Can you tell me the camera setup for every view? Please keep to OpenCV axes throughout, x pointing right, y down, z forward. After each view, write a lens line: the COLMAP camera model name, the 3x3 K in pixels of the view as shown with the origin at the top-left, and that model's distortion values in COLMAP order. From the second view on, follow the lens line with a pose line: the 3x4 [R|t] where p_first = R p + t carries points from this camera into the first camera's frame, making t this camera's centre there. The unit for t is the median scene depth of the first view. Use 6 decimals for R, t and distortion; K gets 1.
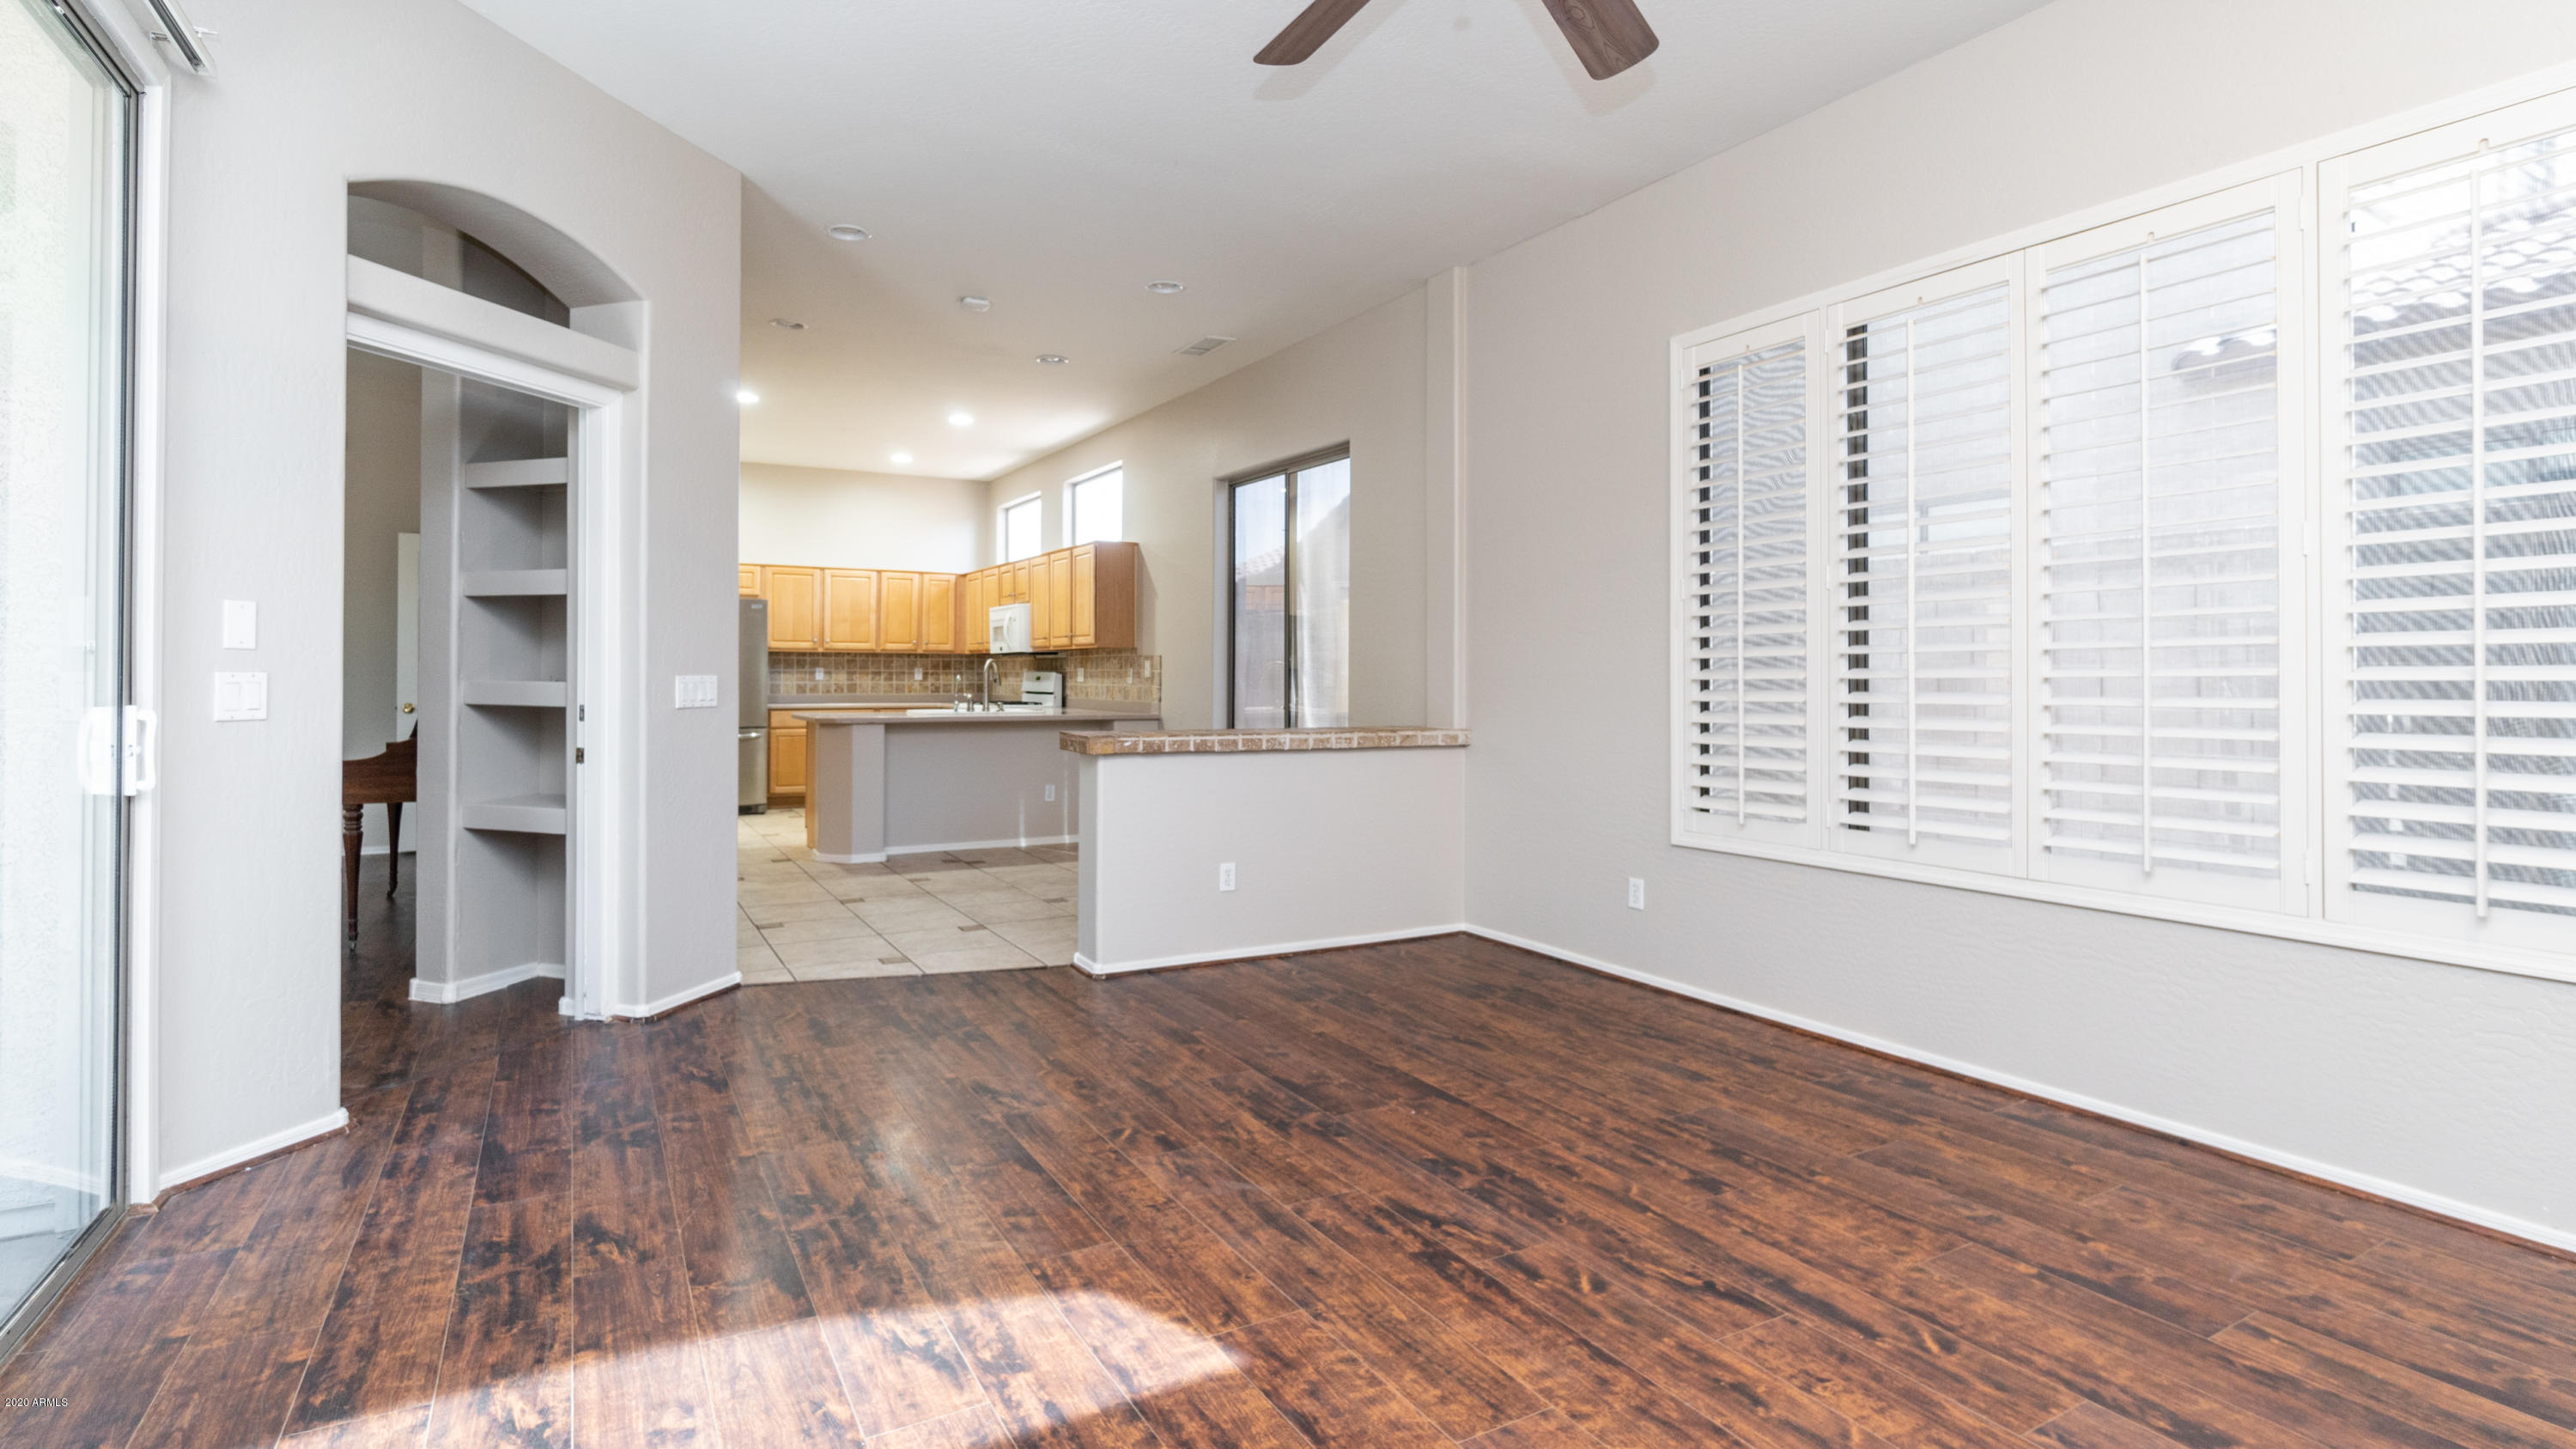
lens RADIAL K [[1237.3, 0, 1241.1], [0, 1237.3, 673.6], [0, 0, 1]] dist [-0.018603, 0.001162]
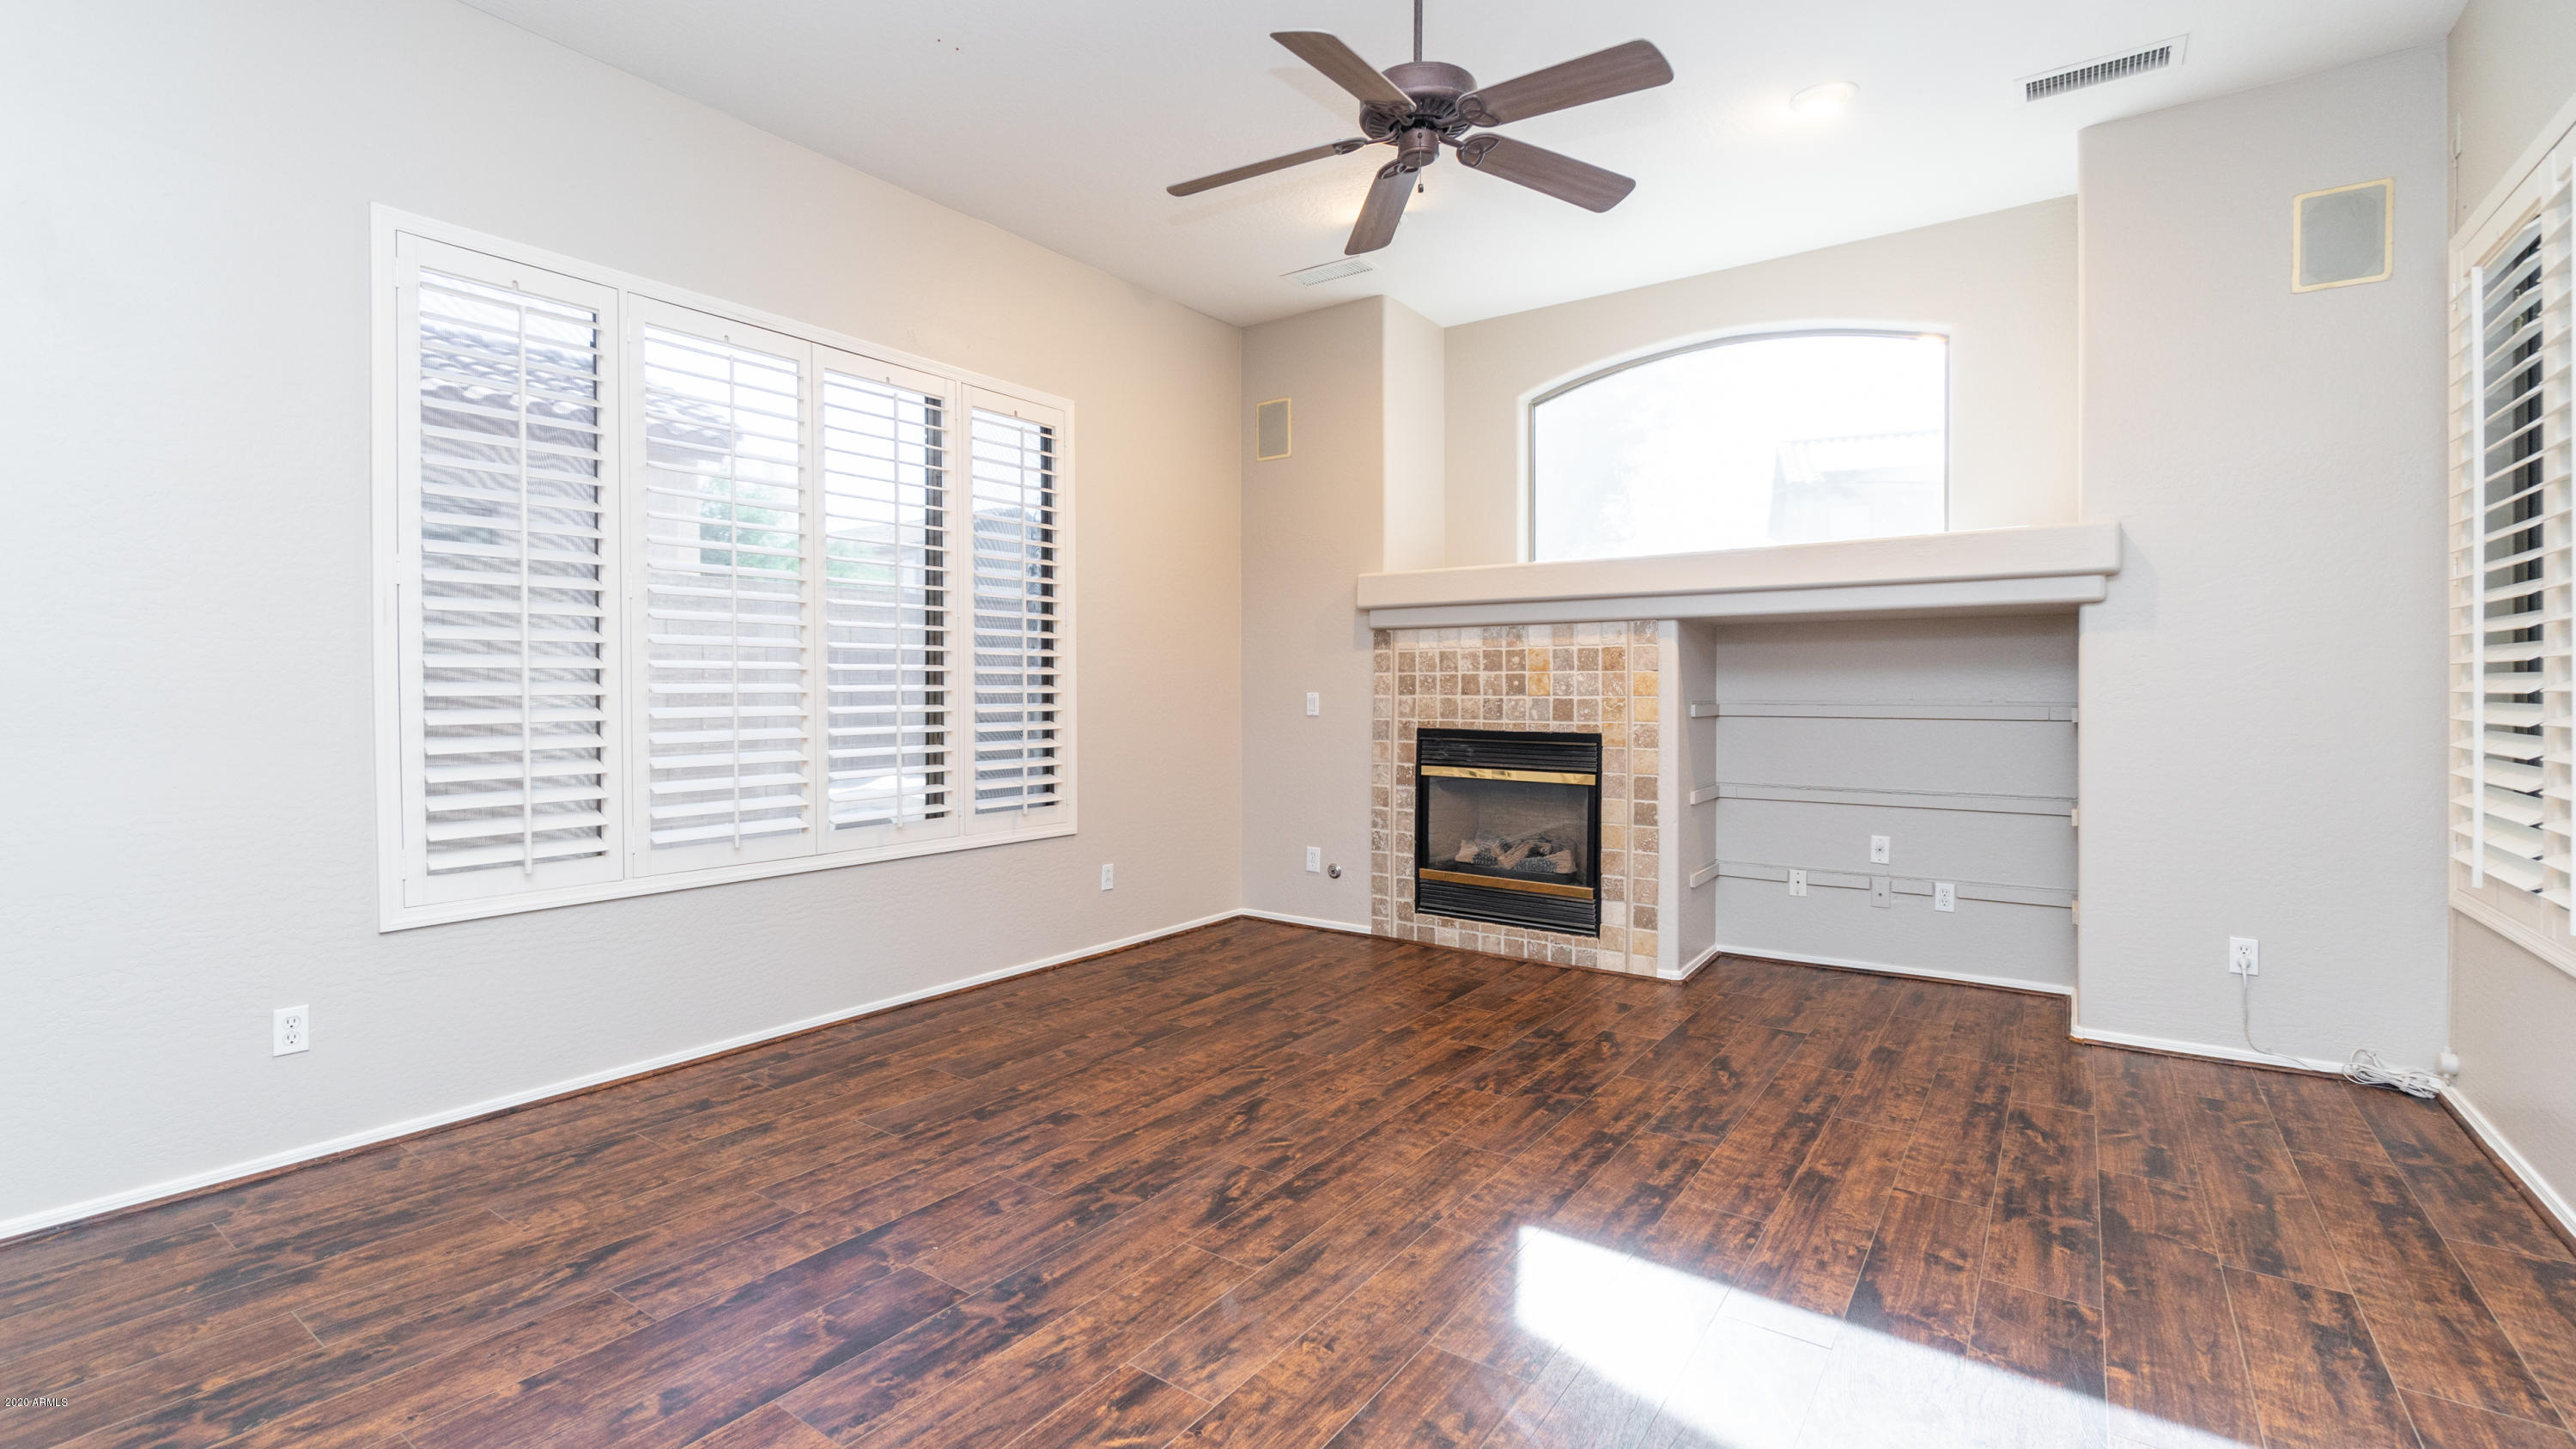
lens RADIAL K [[1148.5, 0, 1239.9], [0, 1148.5, 695.7], [0, 0, 1]] dist [-0.007319, 0.002028]
pose [[-0.426448, -0.009160, 0.904466, -0.770668], [-0.002611, 0.999957, 0.008896, -0.004842], [-0.904508, 0.001432, -0.426453, 1.456304]]
